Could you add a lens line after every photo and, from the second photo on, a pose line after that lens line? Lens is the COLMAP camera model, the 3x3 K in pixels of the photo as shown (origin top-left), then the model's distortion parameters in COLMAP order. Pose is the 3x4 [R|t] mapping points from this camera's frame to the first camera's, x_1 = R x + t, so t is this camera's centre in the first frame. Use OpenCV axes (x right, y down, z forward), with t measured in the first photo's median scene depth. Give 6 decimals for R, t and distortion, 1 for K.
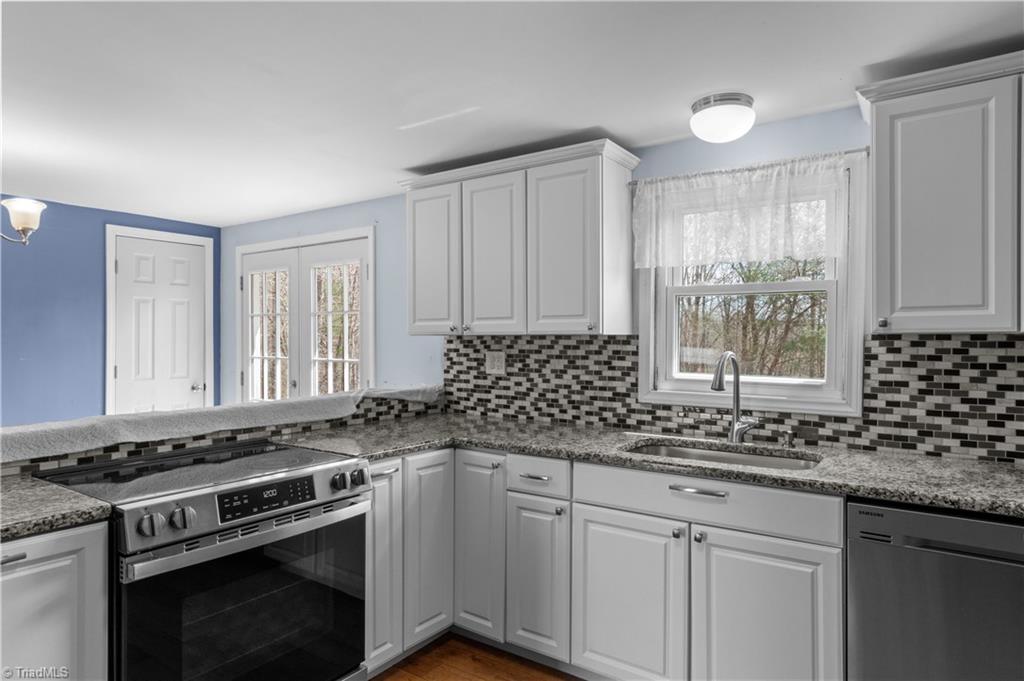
lens RADIAL K [[611.0, 0, 520.9], [0, 611.0, 344.7], [0, 0, 1]] dist [0.000857, -0.007948]
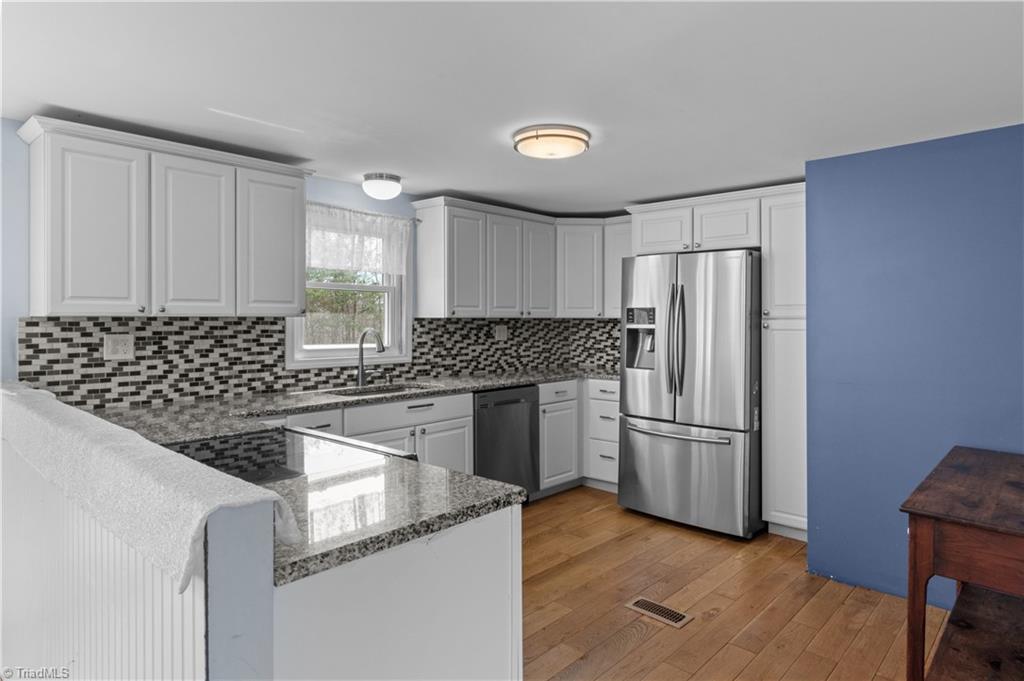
lens RADIAL K [[611.0, 0, 545.6], [0, 611.0, 319.6], [0, 0, 1]] dist [0.000857, -0.007948]
pose [[0.093583, -0.001745, 0.995610, -1.006016], [0.006951, 0.999975, 0.001099, -0.008274], [-0.995587, 0.006818, 0.093593, 0.331107]]
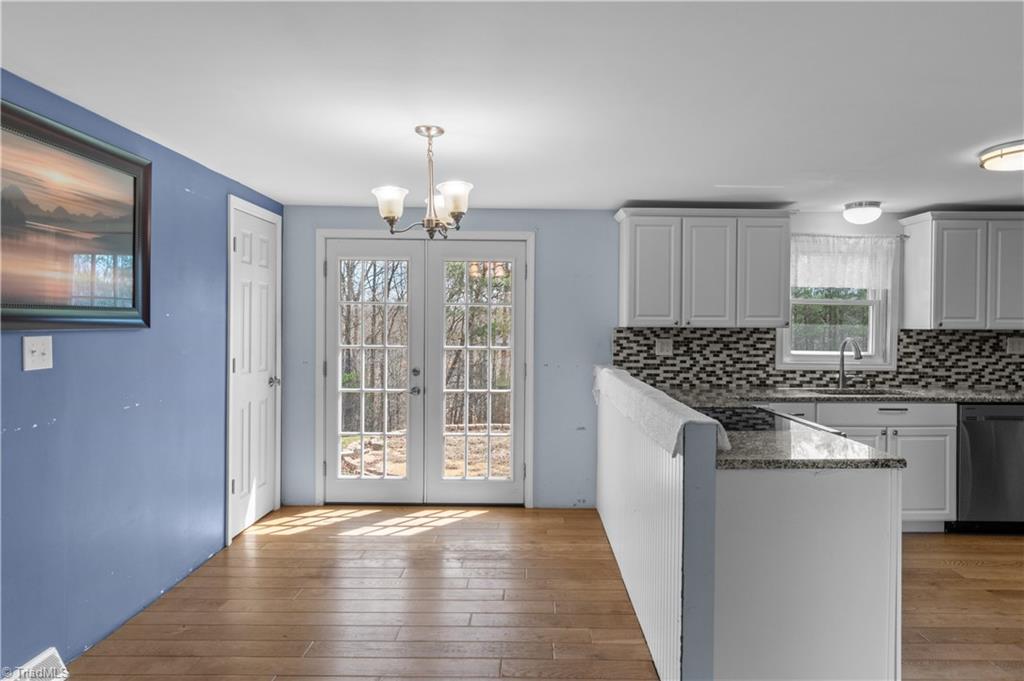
lens RADIAL K [[611.0, 0, 527.7], [0, 611.0, 338.5], [0, 0, 1]] dist [0.000857, -0.007948]
pose [[0.809254, -0.008072, 0.587404, -1.256270], [-0.001098, 0.999883, 0.015253, -0.011686], [-0.587458, -0.012989, 0.809150, 0.078532]]
